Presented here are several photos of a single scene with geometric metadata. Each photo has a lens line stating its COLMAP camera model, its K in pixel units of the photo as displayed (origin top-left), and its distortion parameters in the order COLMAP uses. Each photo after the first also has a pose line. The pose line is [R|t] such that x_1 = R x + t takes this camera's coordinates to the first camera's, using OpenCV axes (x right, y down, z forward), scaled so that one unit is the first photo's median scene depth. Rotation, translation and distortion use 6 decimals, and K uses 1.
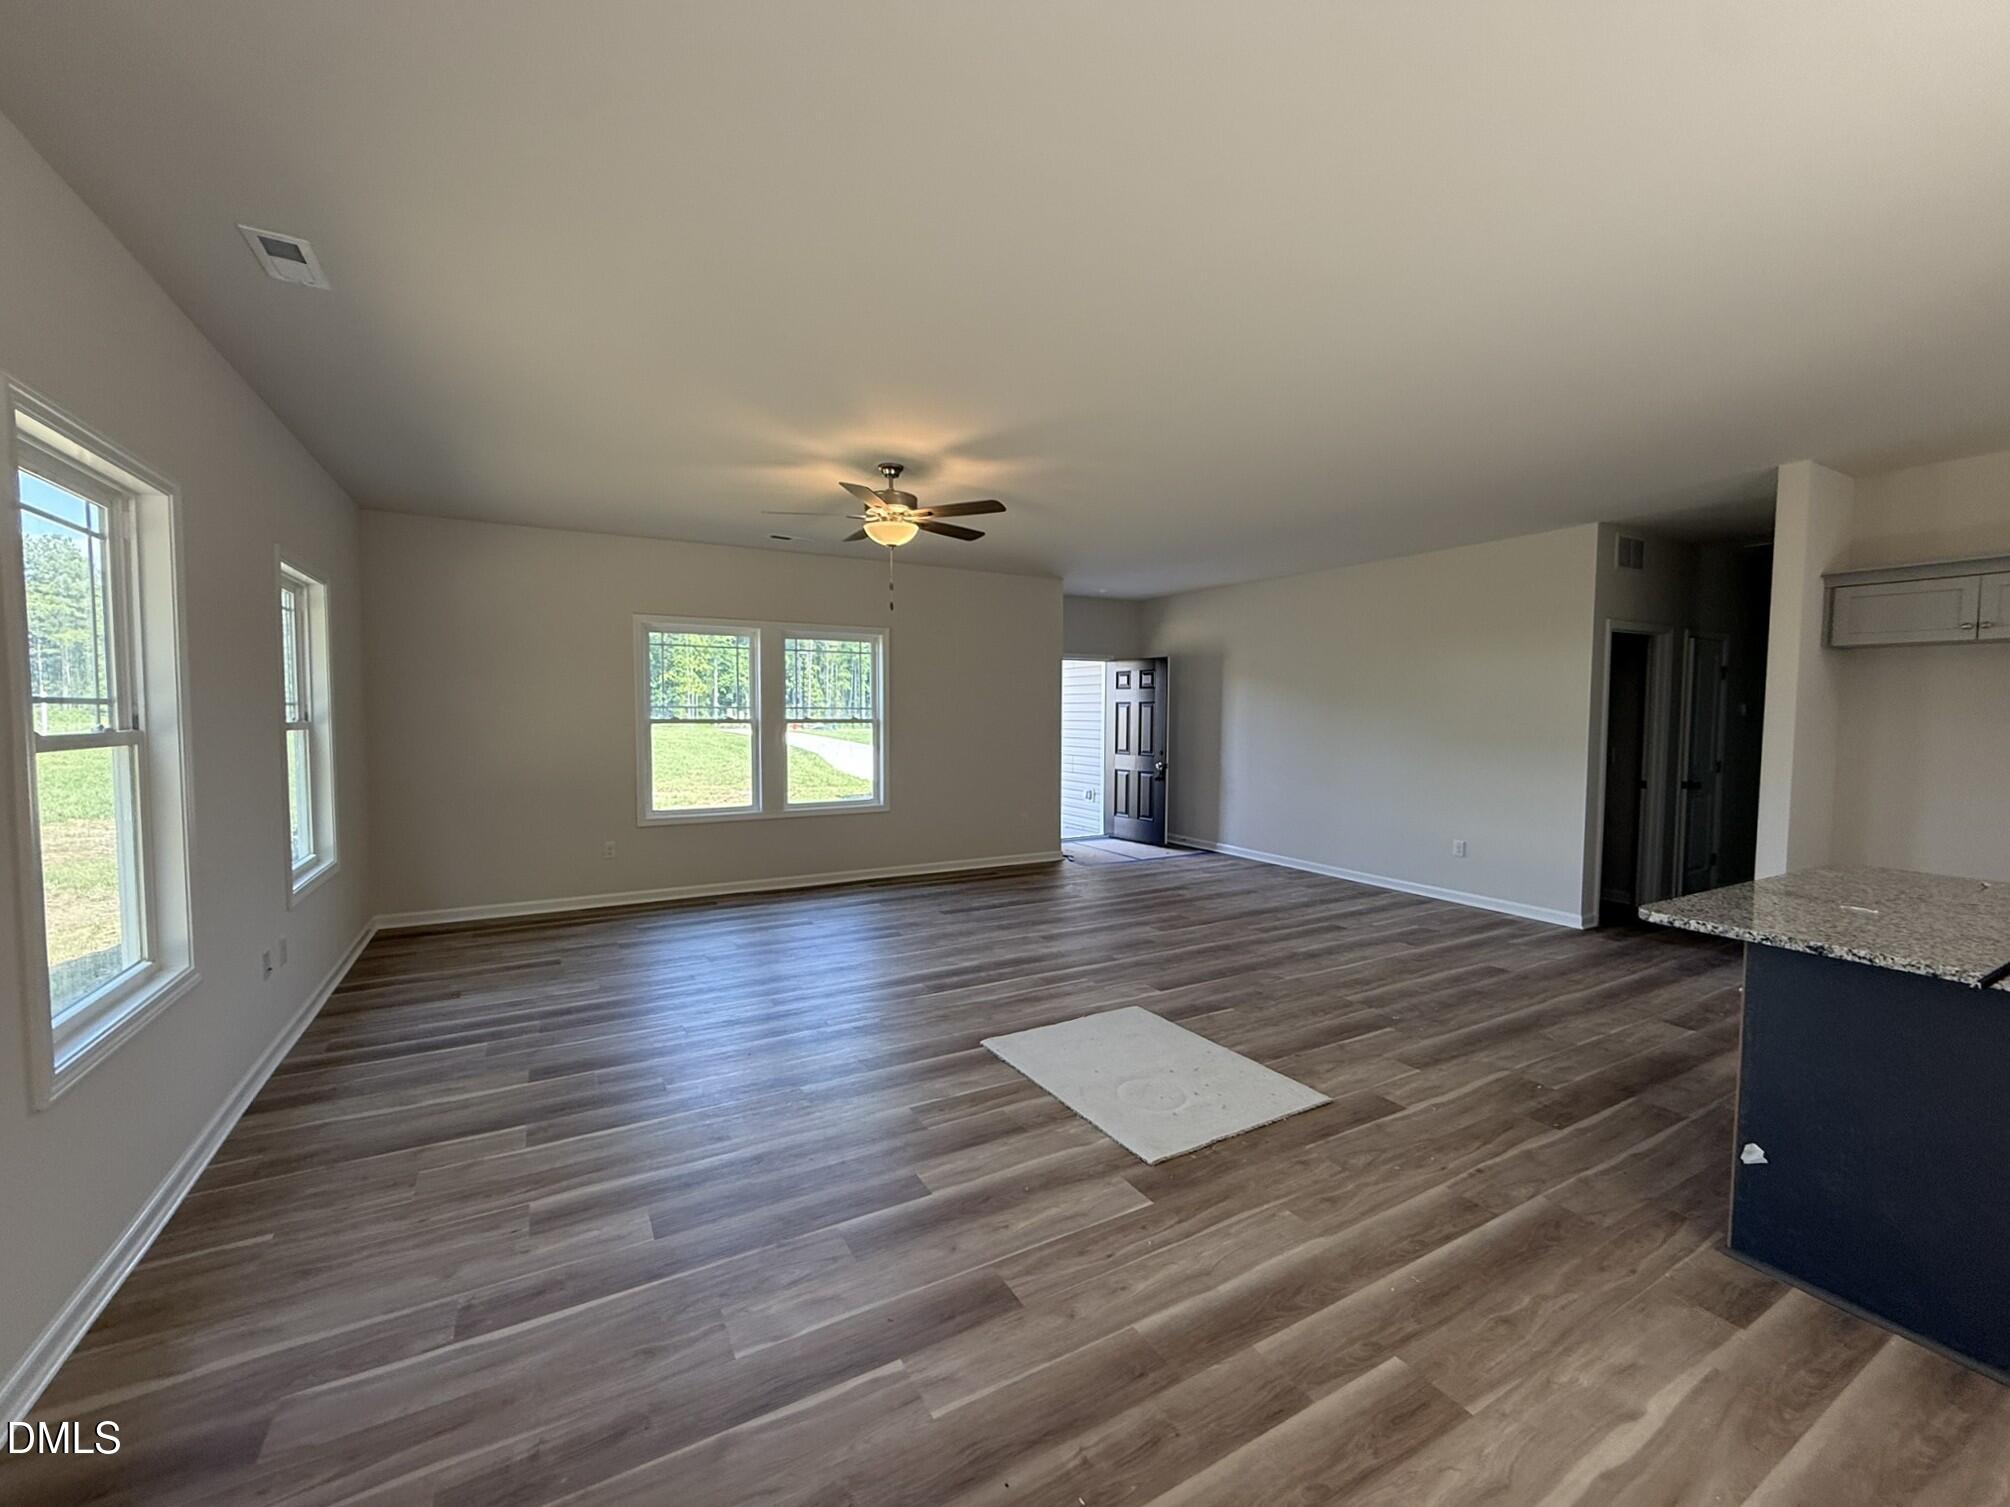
lens RADIAL K [[803.0, 0, 1013.9], [0, 803.0, 763.5], [0, 0, 1]] dist [0.000865, 0.000414]
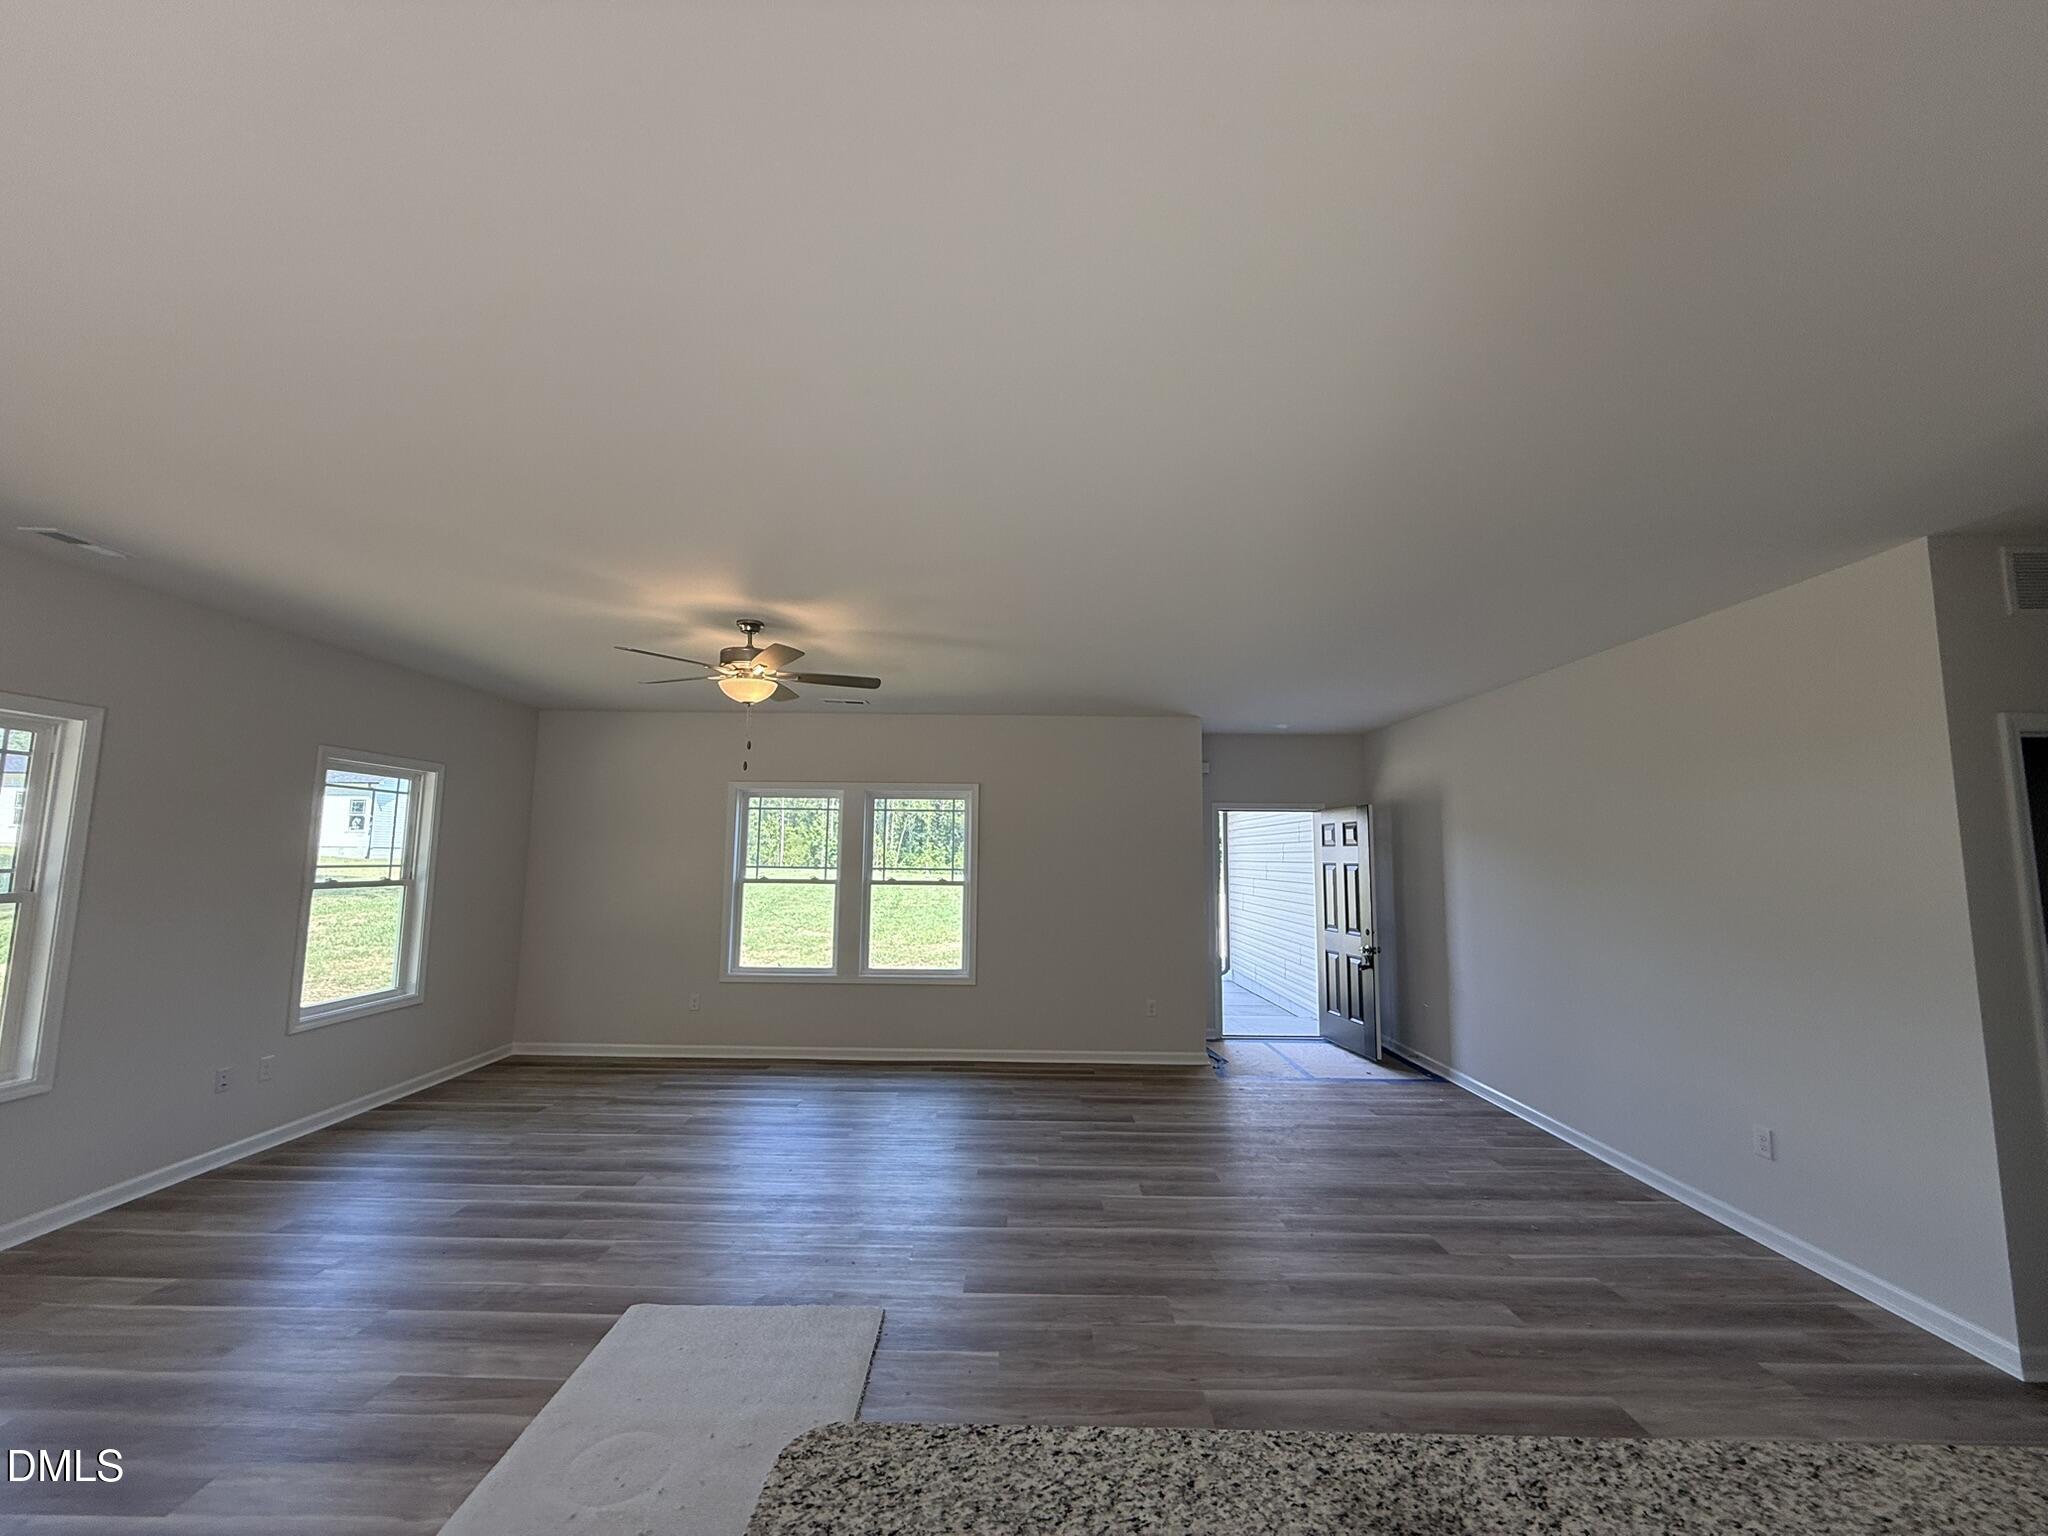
lens RADIAL K [[818.2, 0, 1028.0], [0, 818.2, 773.9], [0, 0, 1]] dist [0.000865, 0.000414]
pose [[0.868919, -0.045793, -0.492832, 0.530272], [-0.040186, 0.985896, -0.162460, -0.039911], [0.493321, 0.160970, 0.854824, 0.309980]]
